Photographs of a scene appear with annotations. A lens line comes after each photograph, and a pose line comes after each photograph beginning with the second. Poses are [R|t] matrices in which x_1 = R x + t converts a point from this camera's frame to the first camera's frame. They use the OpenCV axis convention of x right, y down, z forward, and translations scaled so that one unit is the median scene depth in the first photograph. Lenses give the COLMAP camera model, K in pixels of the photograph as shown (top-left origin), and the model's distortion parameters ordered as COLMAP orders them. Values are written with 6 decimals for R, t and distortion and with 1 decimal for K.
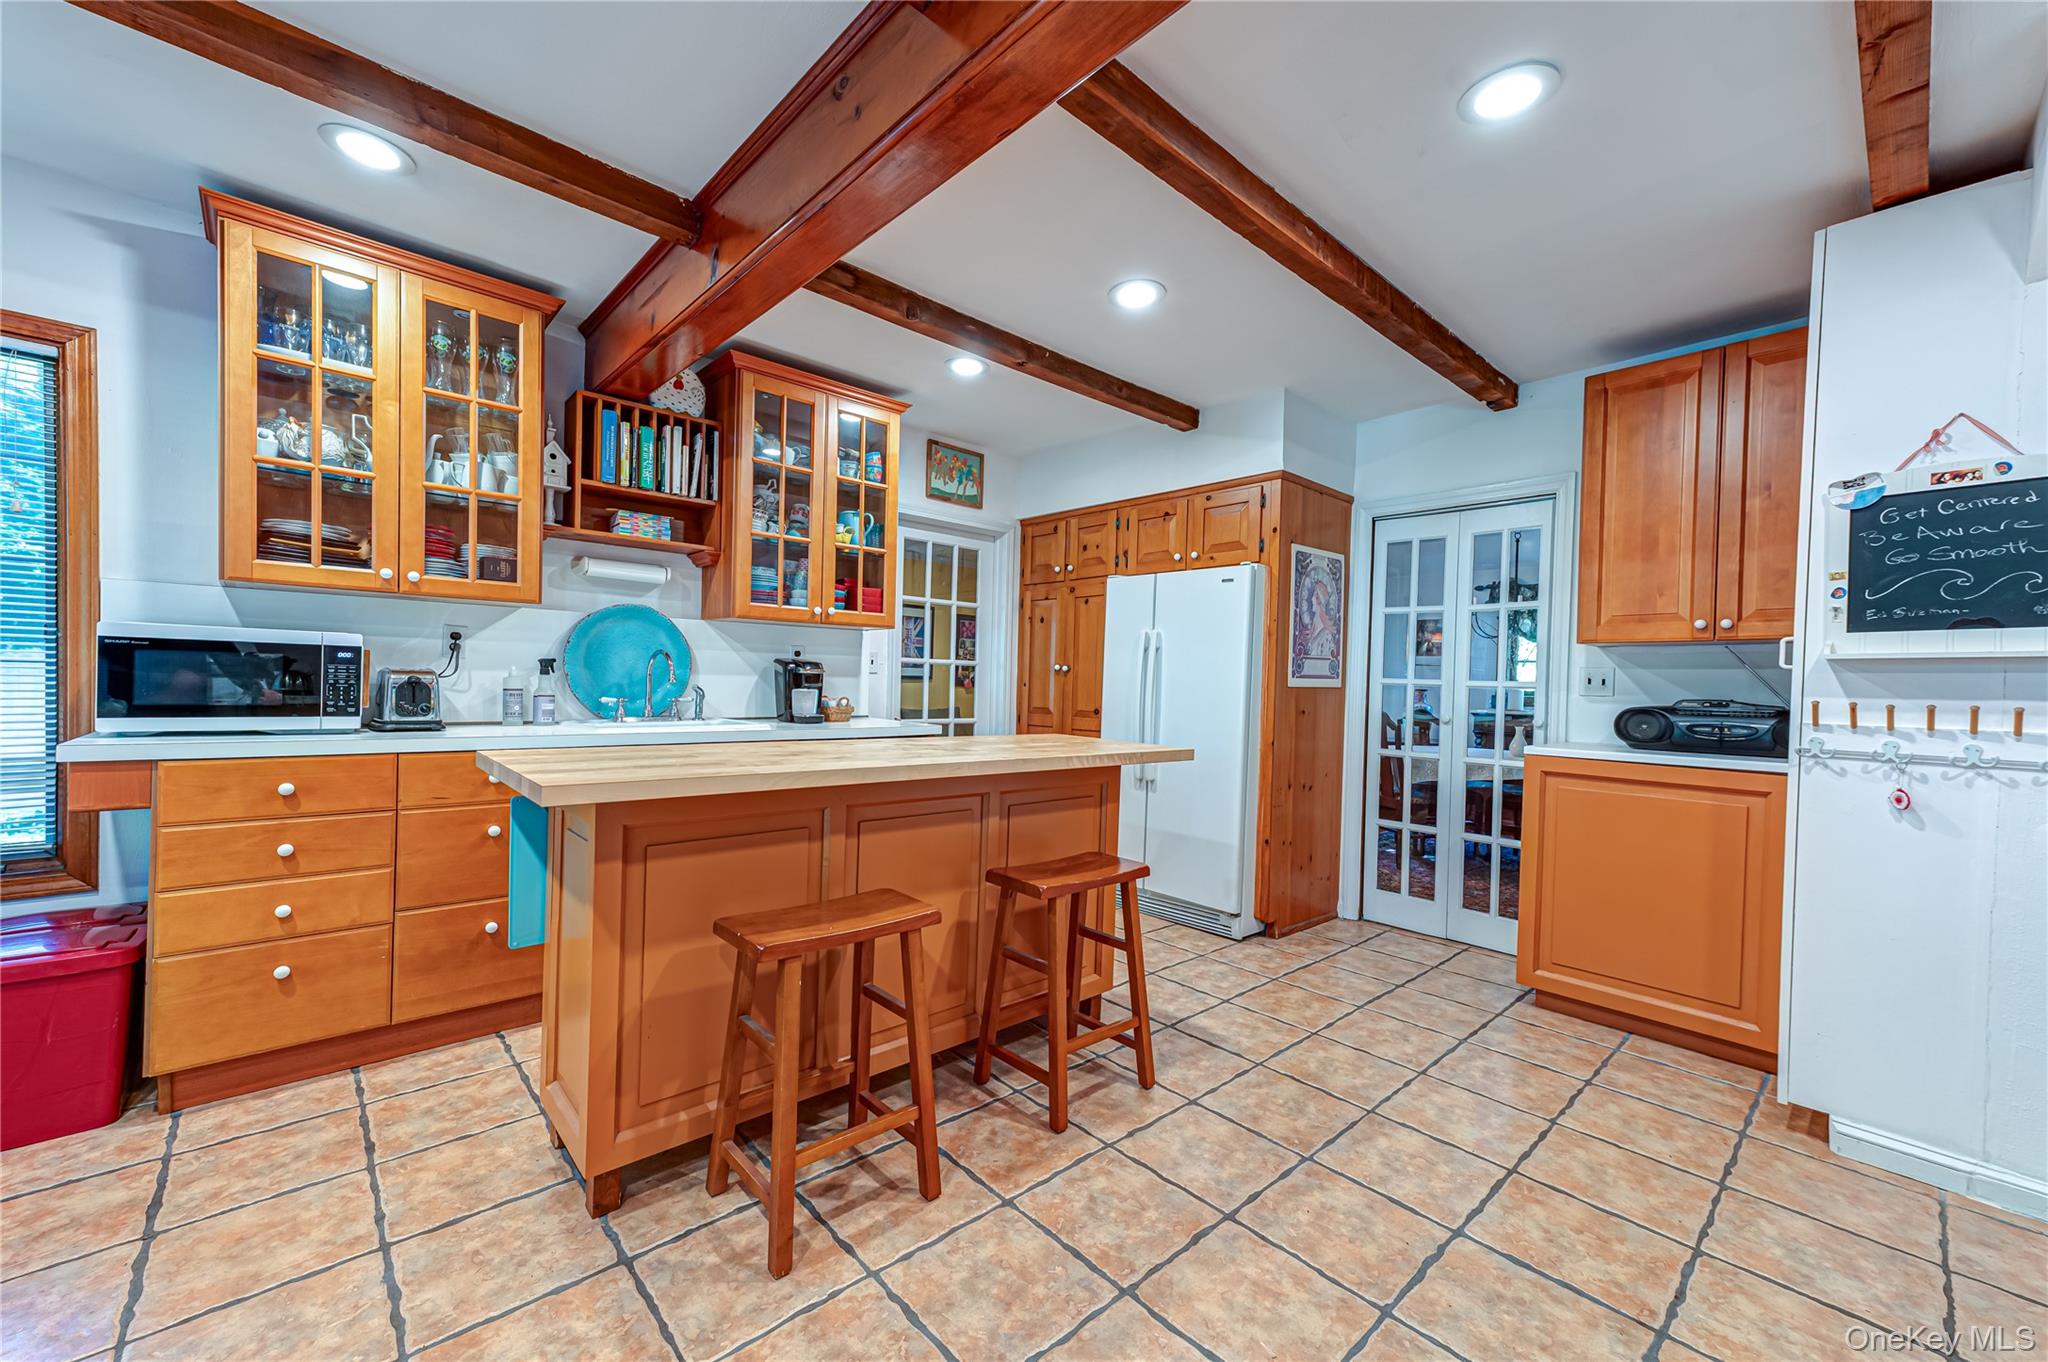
lens RADIAL K [[795.2, 0, 1019.8], [0, 795.2, 692.0], [0, 0, 1]] dist [0.015969, -0.000808]
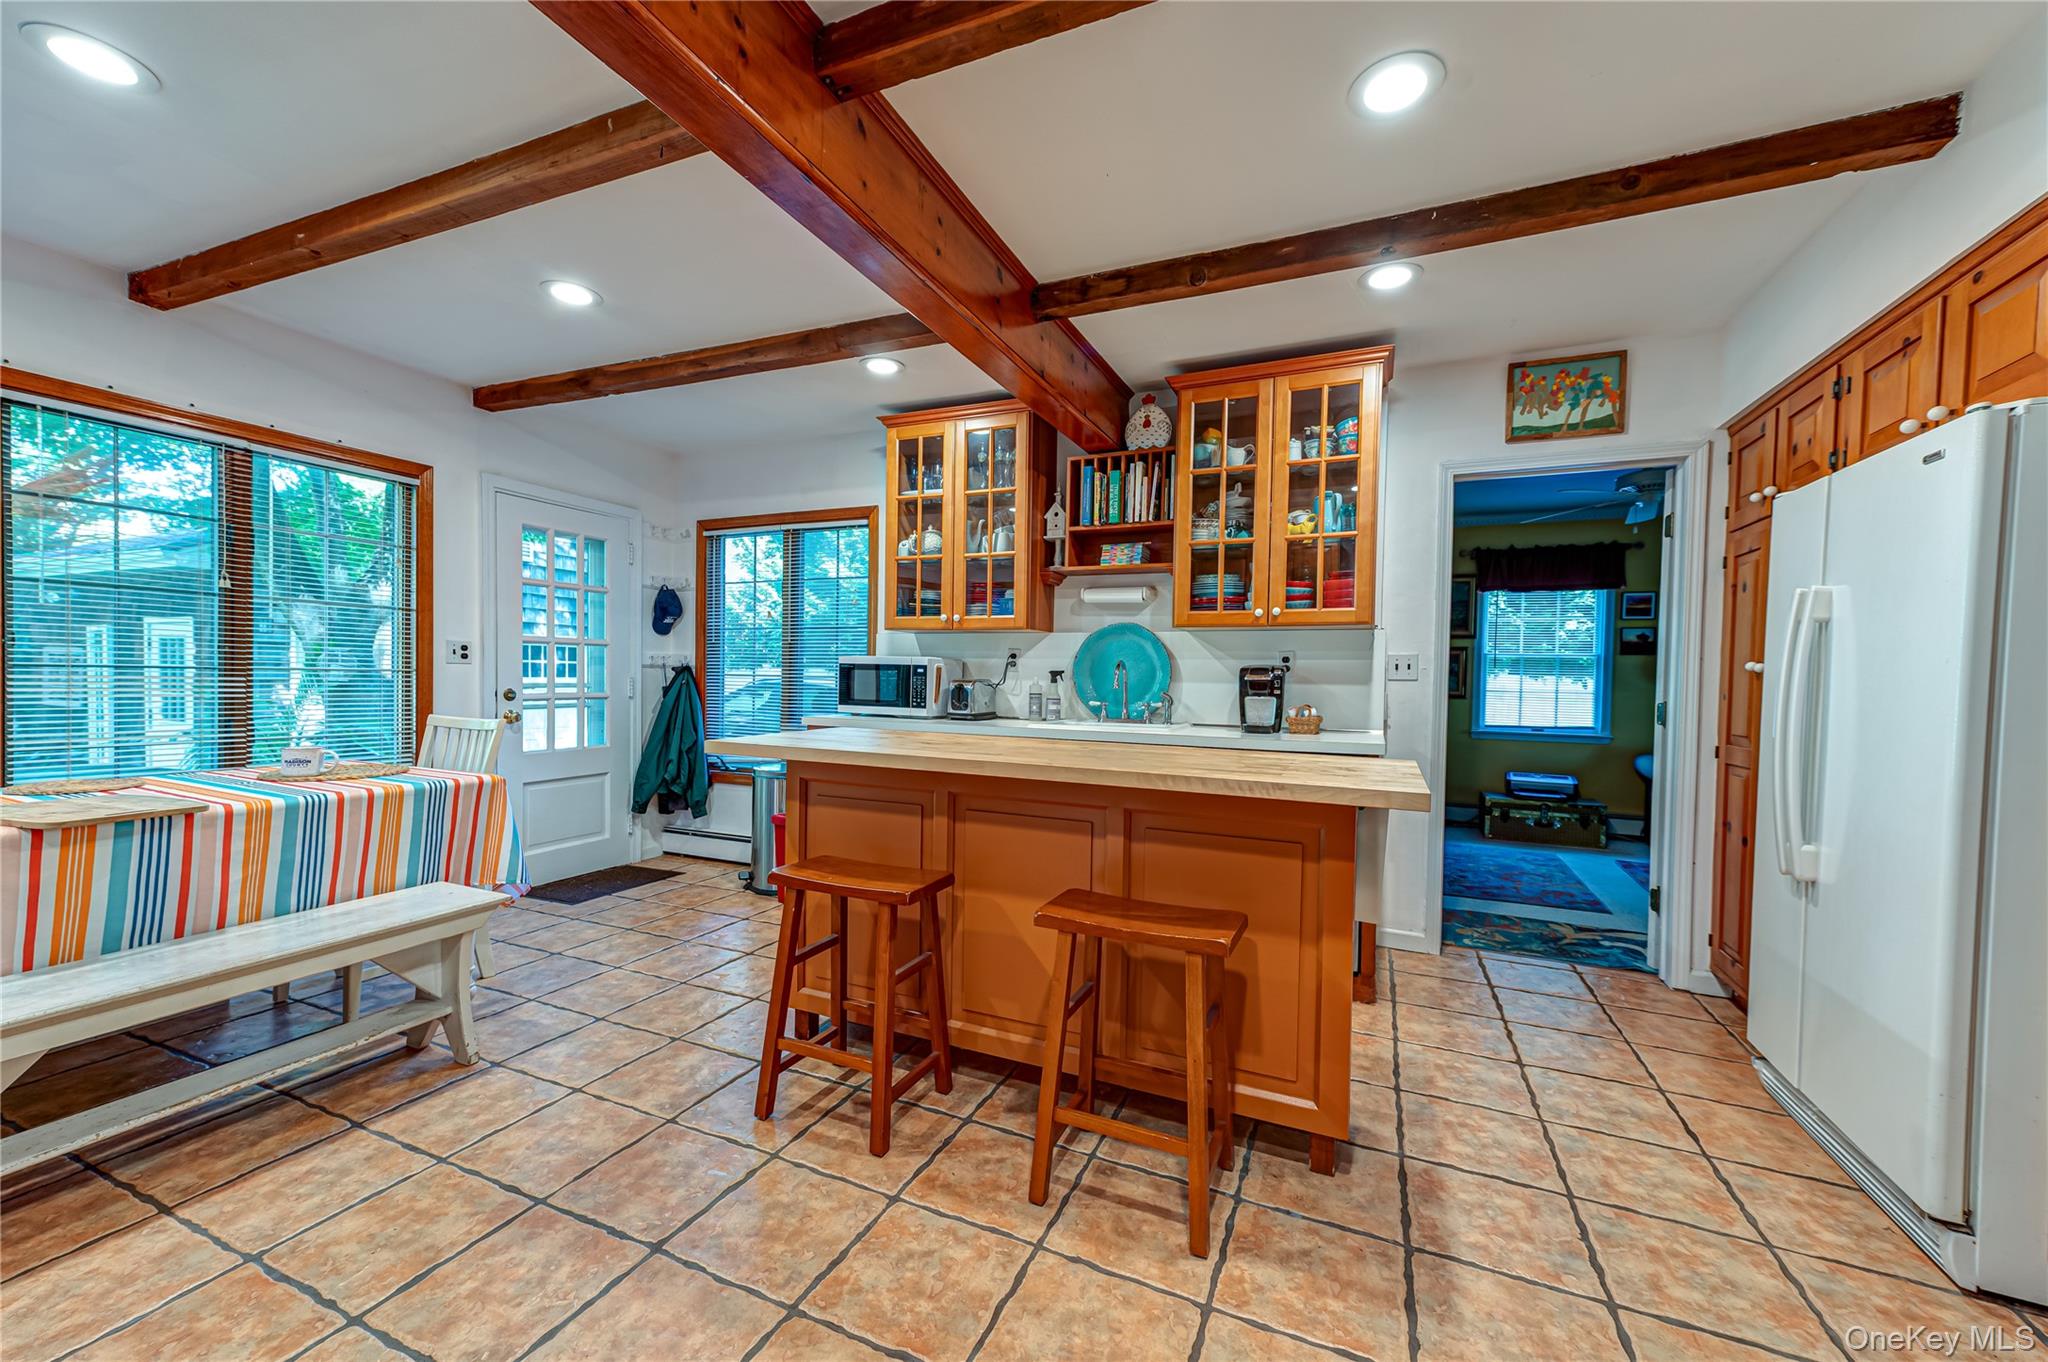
lens RADIAL K [[795.2, 0, 1019.8], [0, 795.2, 692.0], [0, 0, 1]] dist [0.015969, -0.000808]
pose [[0.408779, 0.000224, -0.912633, 0.533635], [-0.021096, 0.999735, -0.009204, 0.006127], [0.912390, 0.023015, 0.408675, 0.399532]]
